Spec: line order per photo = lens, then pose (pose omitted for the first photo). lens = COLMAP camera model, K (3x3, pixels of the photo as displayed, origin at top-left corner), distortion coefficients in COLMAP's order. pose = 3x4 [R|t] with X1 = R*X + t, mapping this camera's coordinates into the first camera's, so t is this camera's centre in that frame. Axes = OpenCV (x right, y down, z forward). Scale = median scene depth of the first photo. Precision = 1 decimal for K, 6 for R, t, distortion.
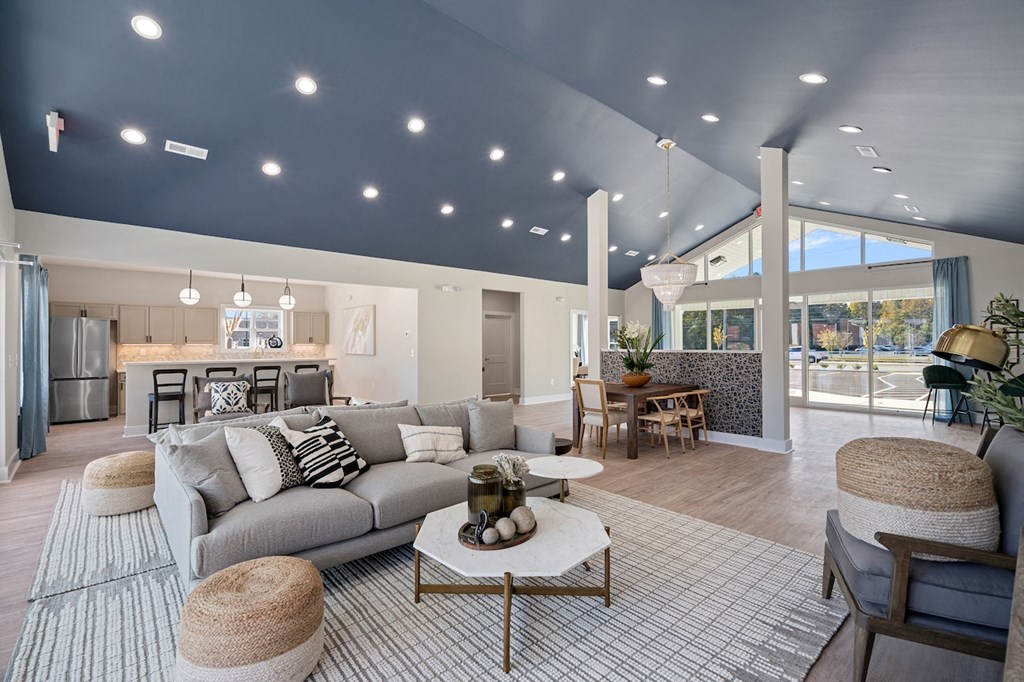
lens RADIAL K [[469.2, 0, 513.5], [0, 469.2, 341.0], [0, 0, 1]] dist [0.001853, -0.000127]
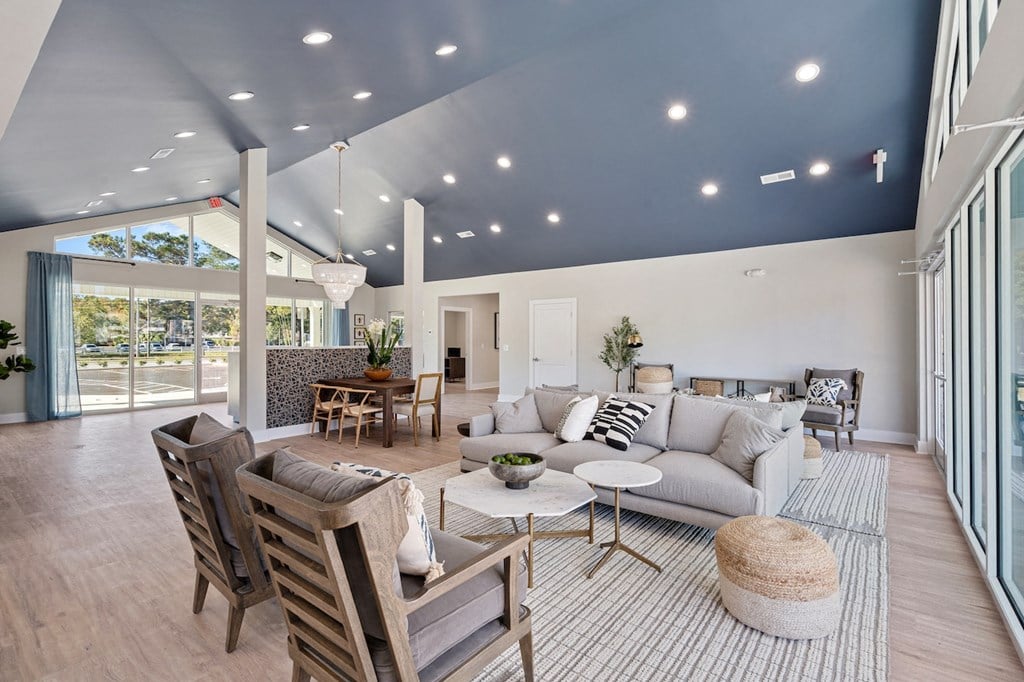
lens RADIAL K [[469.2, 0, 514.0], [0, 469.2, 338.9], [0, 0, 1]] dist [0.001853, -0.000127]
pose [[-0.178808, 0.002251, 0.983881, -0.763633], [-0.005755, 0.999978, -0.003334, 0.004540], [-0.983867, -0.006259, -0.178791, 0.808554]]
